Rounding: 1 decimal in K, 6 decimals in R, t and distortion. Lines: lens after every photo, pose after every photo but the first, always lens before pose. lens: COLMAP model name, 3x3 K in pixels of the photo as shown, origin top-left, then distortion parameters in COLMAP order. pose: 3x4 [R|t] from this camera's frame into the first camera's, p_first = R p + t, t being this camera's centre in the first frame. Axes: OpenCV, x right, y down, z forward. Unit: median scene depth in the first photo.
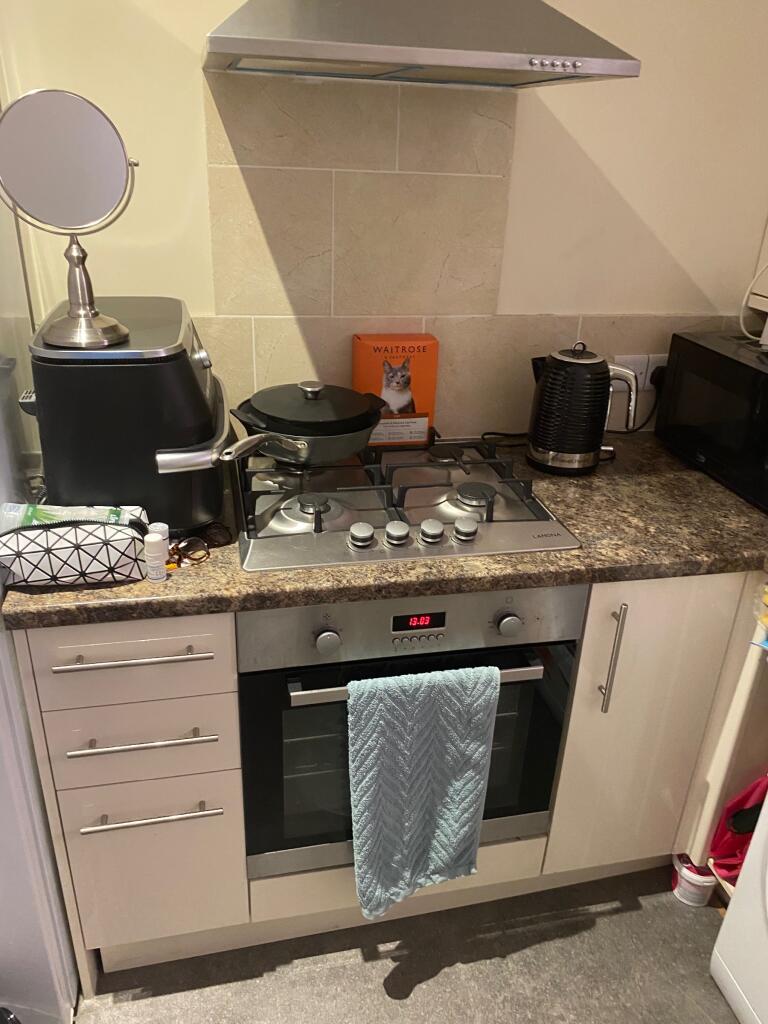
lens RADIAL K [[790.3, 0, 385.5], [0, 790.3, 514.1], [0, 0, 1]] dist [0.075670, -0.081578]
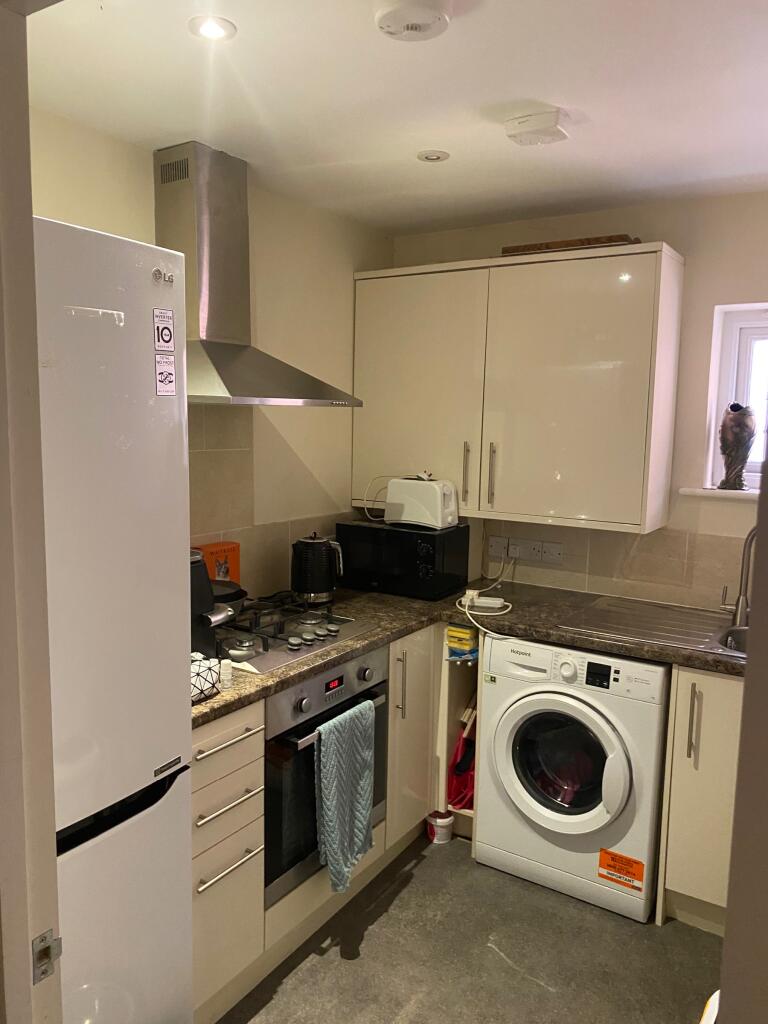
lens RADIAL K [[766.5, 0, 386.7], [0, 766.5, 503.0], [0, 0, 1]] dist [0.073652, -0.061343]
pose [[0.722835, -0.115015, 0.681382, -0.914754], [0.312118, 0.934078, -0.173436, 0.085415], [-0.616516, 0.338037, 0.711082, -0.394809]]
